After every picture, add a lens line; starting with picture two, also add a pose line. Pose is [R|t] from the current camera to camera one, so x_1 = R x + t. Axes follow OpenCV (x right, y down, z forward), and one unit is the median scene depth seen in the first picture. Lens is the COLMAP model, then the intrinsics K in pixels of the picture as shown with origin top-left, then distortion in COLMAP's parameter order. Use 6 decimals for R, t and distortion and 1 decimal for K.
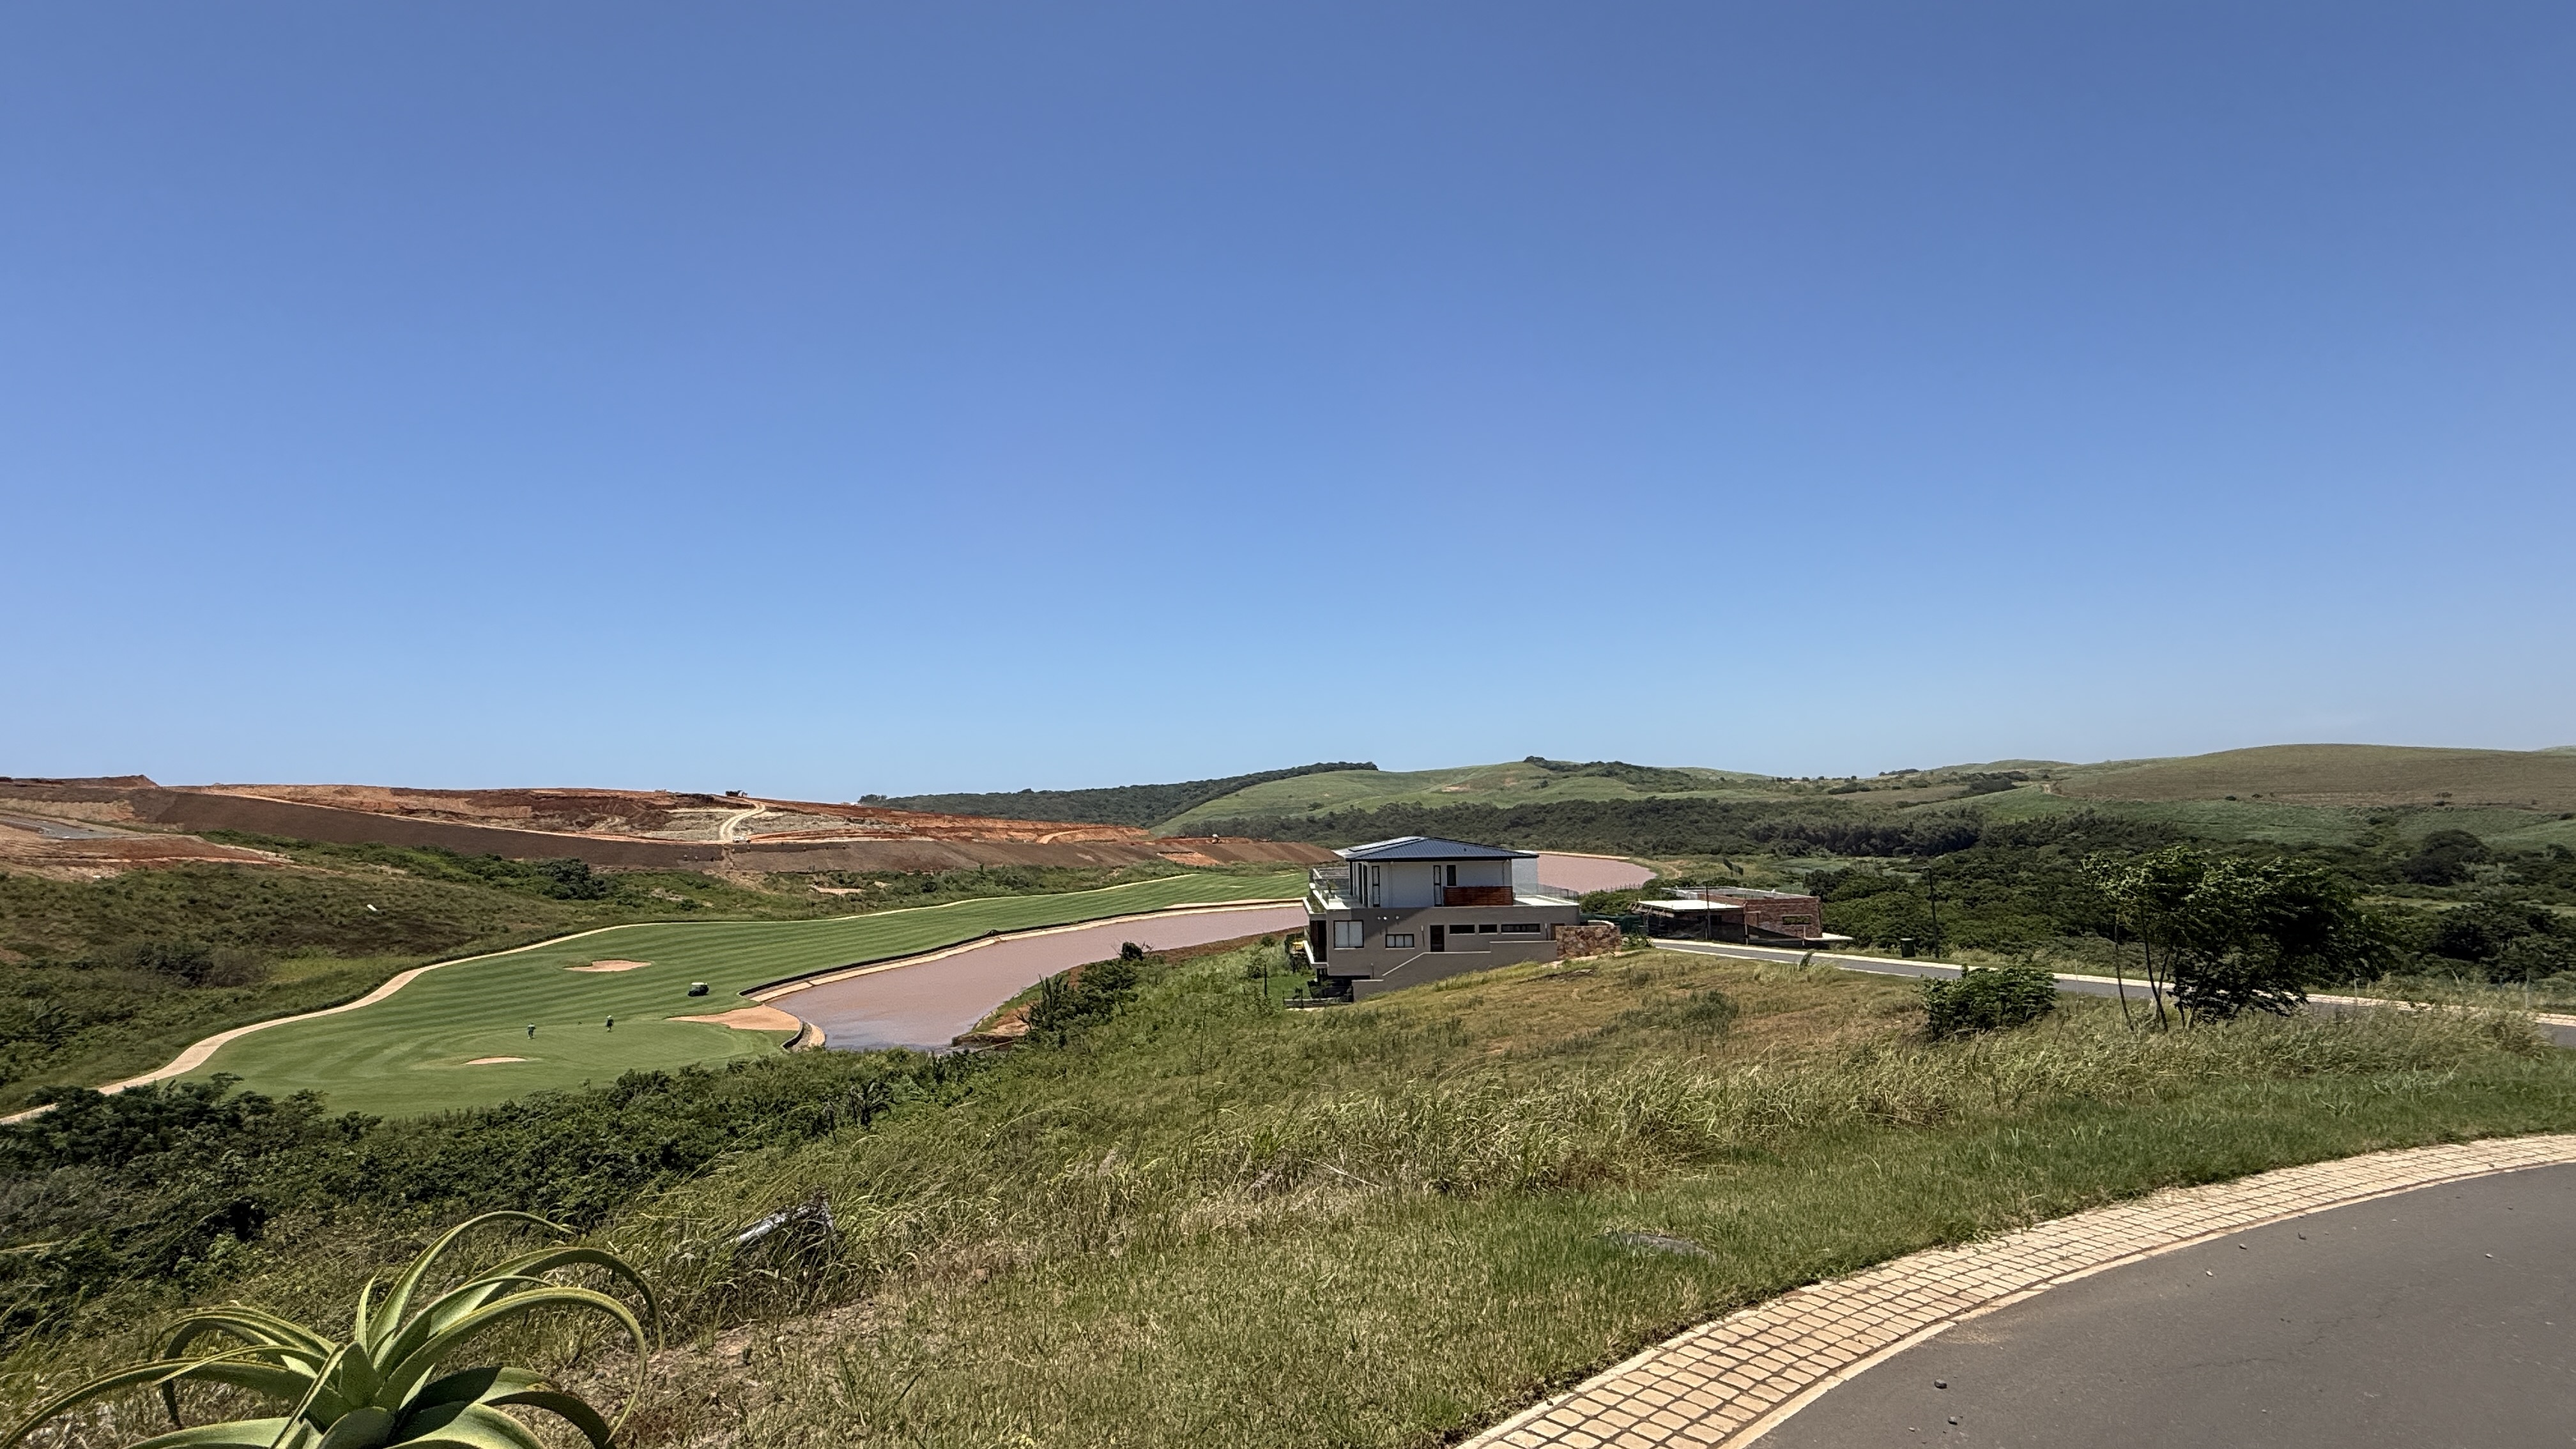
lens RADIAL K [[1201.3, 0, 1293.2], [0, 1201.3, 727.1], [0, 0, 1]] dist [0.001202, -0.000664]
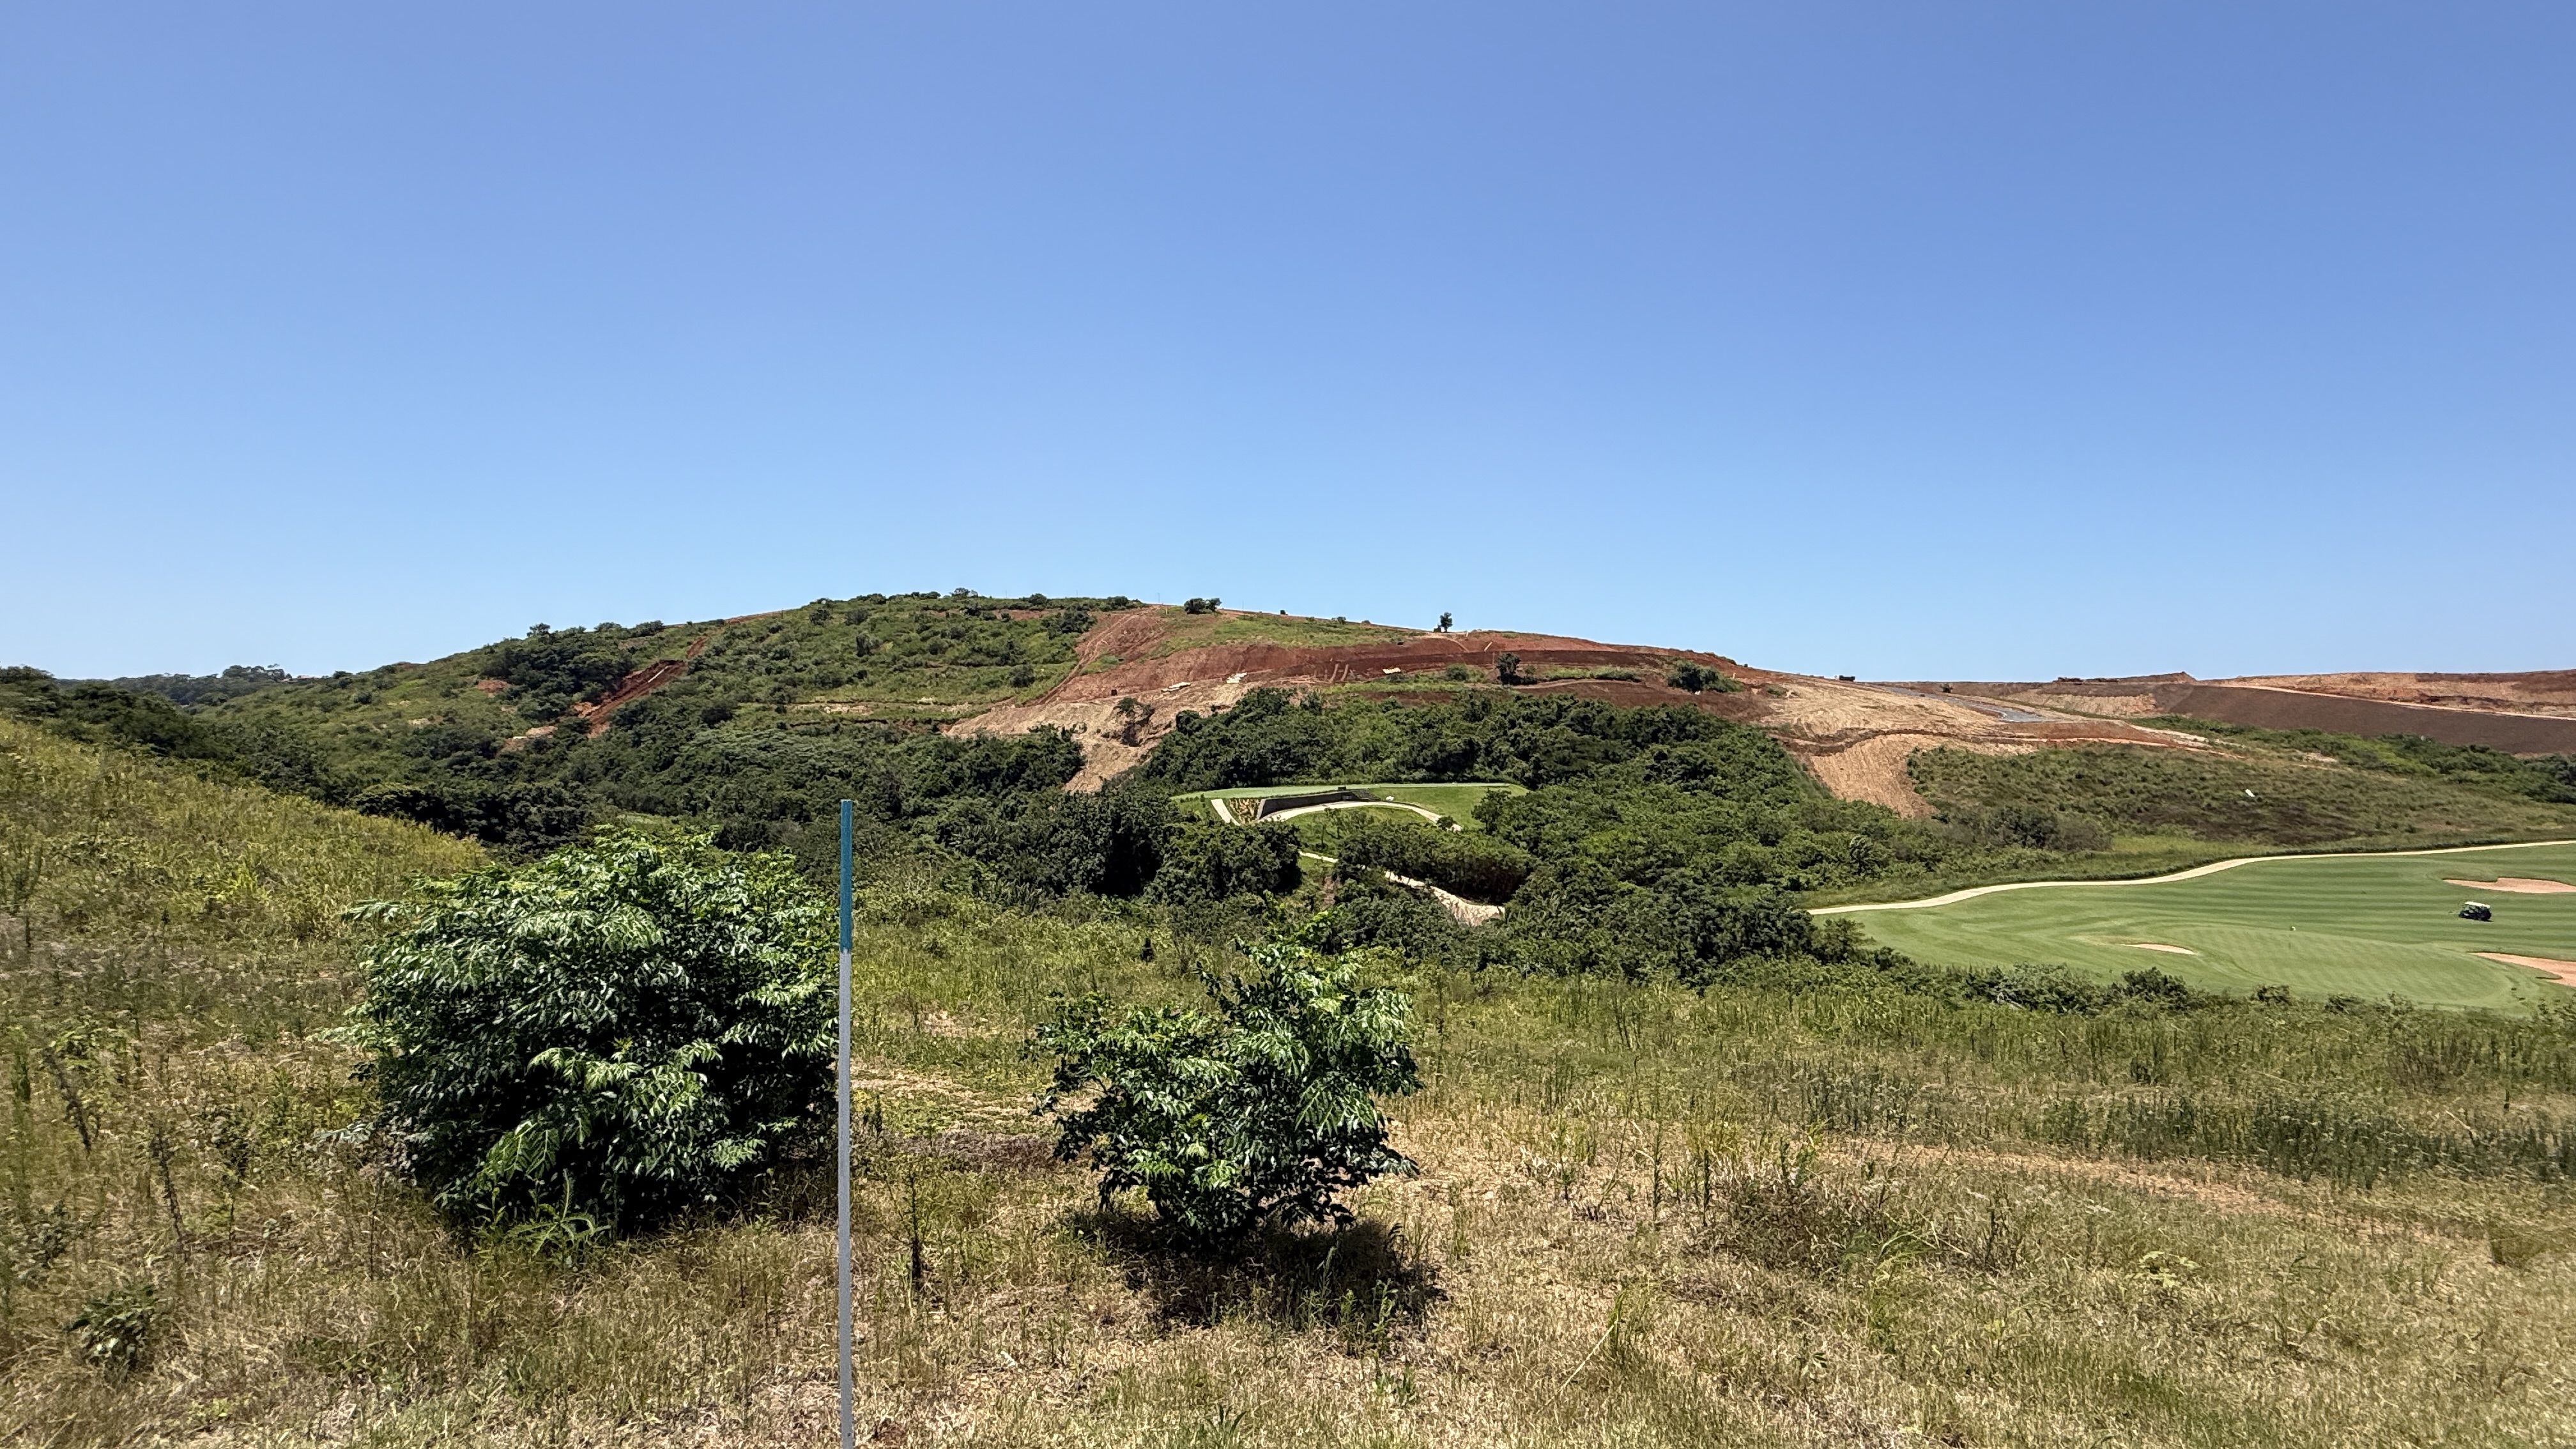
lens RADIAL K [[1201.3, 0, 1290.7], [0, 1201.3, 729.0], [0, 0, 1]] dist [0.001202, -0.000664]
pose [[0.097526, 0.001783, -0.995231, 0.084165], [0.082044, 0.996580, 0.009825, 0.021120], [0.991845, -0.082611, 0.097046, 0.119138]]
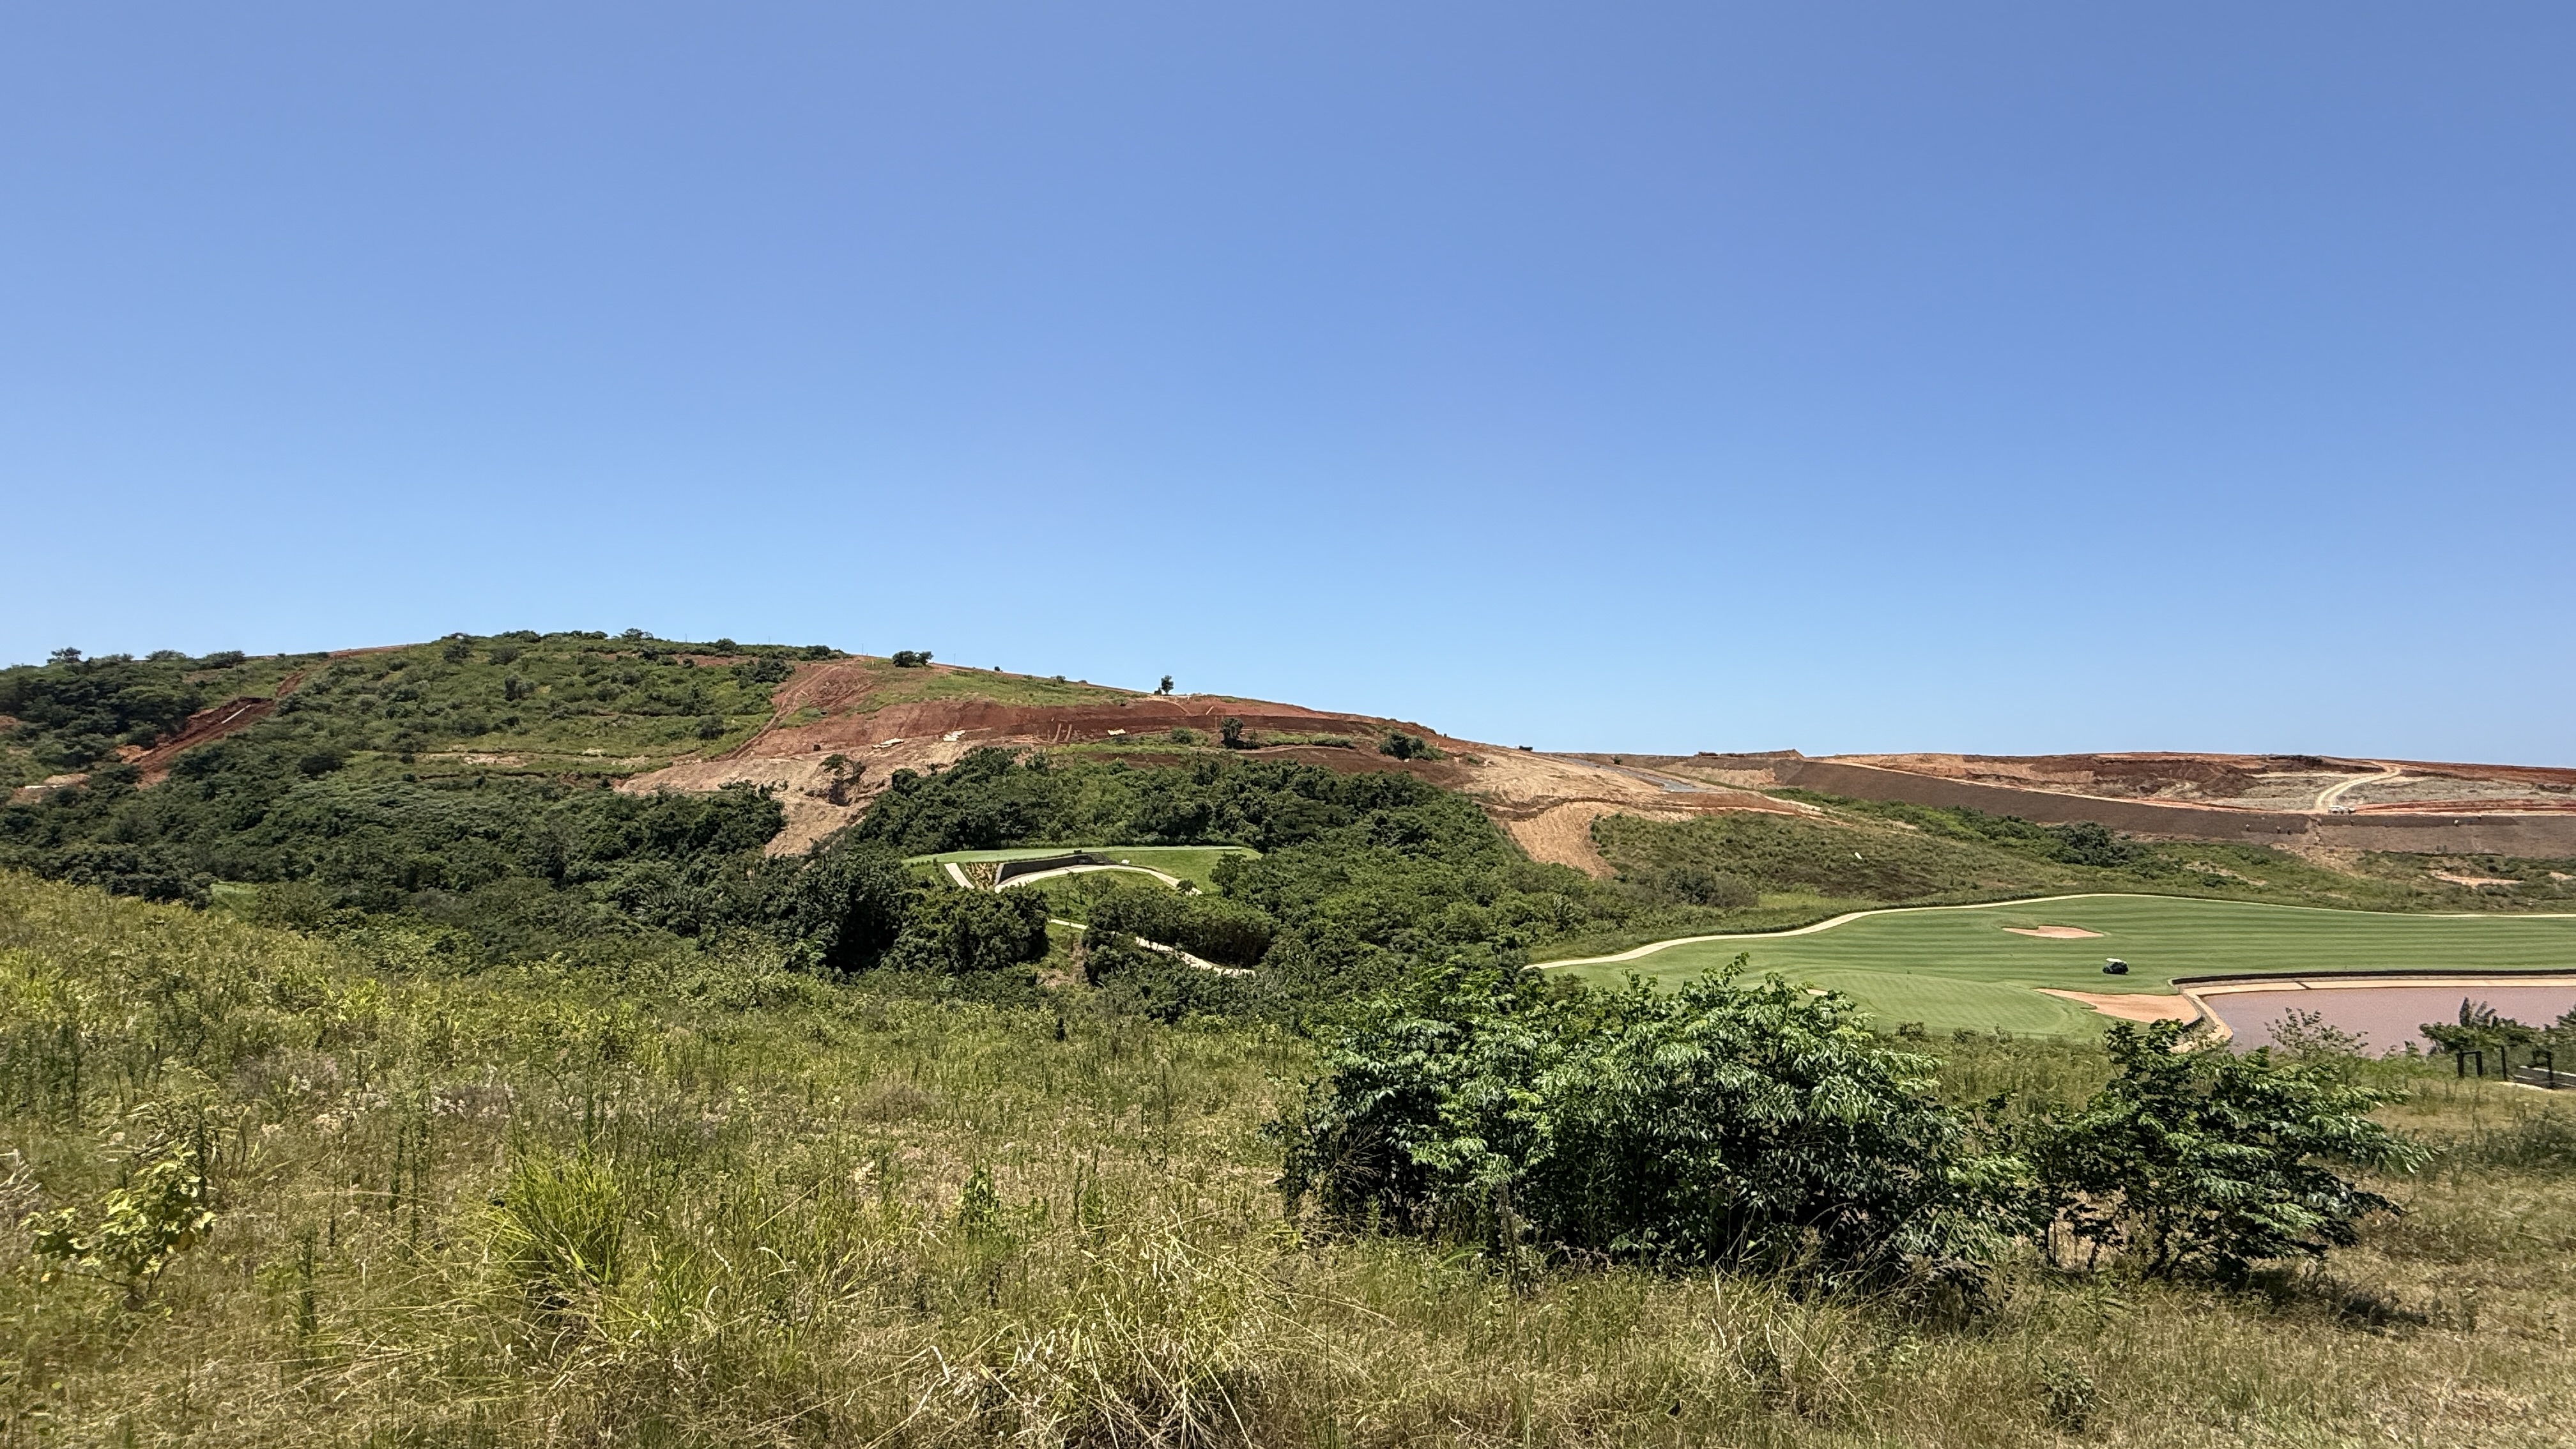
lens RADIAL K [[1201.3, 0, 1290.9], [0, 1201.3, 724.6], [0, 0, 1]] dist [0.001202, -0.000664]
pose [[0.341241, -0.045628, -0.938868, 0.083622], [0.063893, 0.997637, -0.025262, 0.017613], [0.937802, -0.051367, 0.343350, 0.097102]]
